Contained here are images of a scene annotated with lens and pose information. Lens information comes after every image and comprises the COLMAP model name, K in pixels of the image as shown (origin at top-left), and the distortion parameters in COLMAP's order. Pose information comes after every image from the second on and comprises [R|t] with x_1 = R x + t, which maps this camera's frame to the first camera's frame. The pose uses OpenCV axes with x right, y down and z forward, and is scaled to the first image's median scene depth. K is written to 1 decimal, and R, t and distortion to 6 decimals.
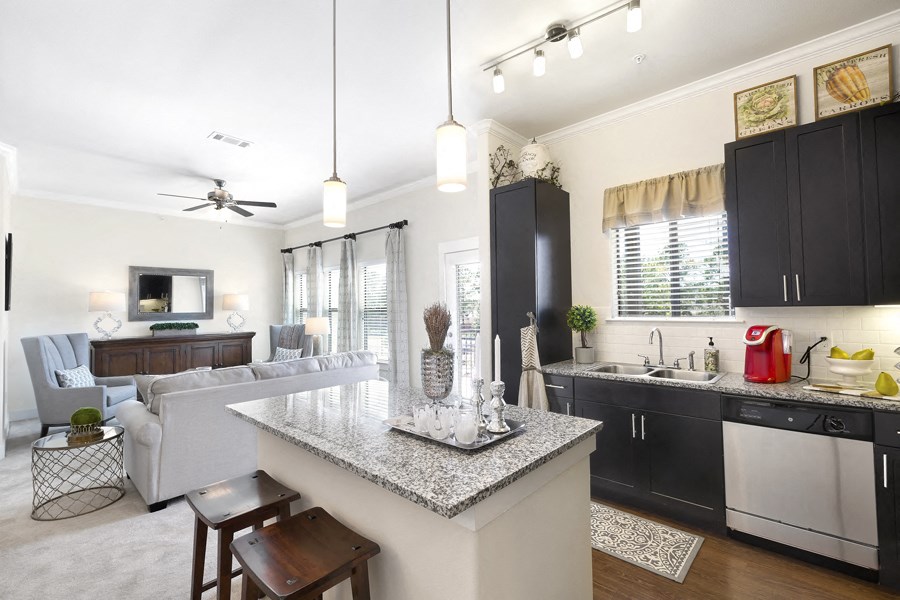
lens RADIAL K [[397.0, 0, 449.7], [0, 397.0, 299.0], [0, 0, 1]] dist [0.001037, 0.000030]
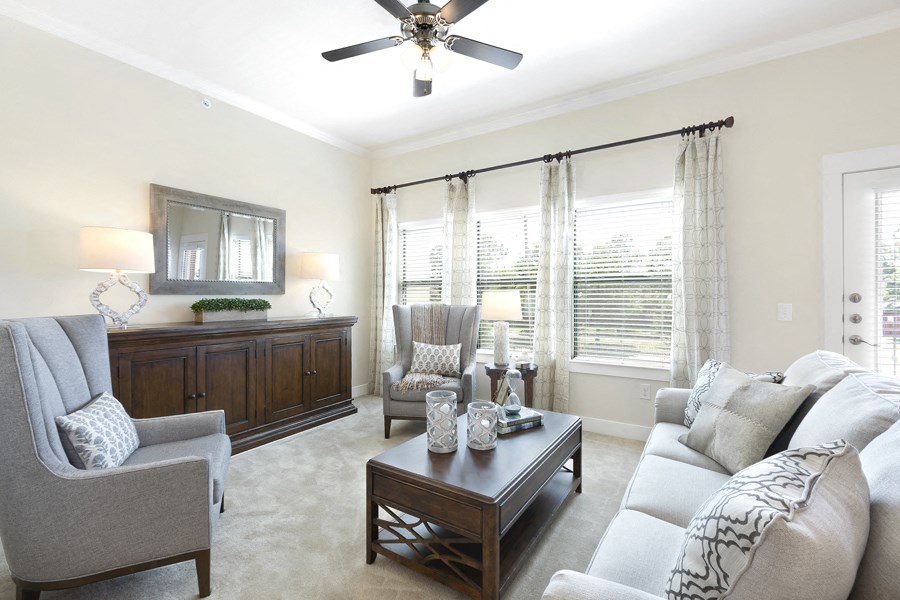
lens RADIAL K [[397.0, 0, 450.7], [0, 397.0, 299.2], [0, 0, 1]] dist [0.001037, 0.000030]
pose [[0.985242, 0.011216, 0.170797, -0.502258], [-0.015828, 0.999545, 0.025669, 0.042963], [-0.170432, -0.027993, 0.984972, 0.424181]]
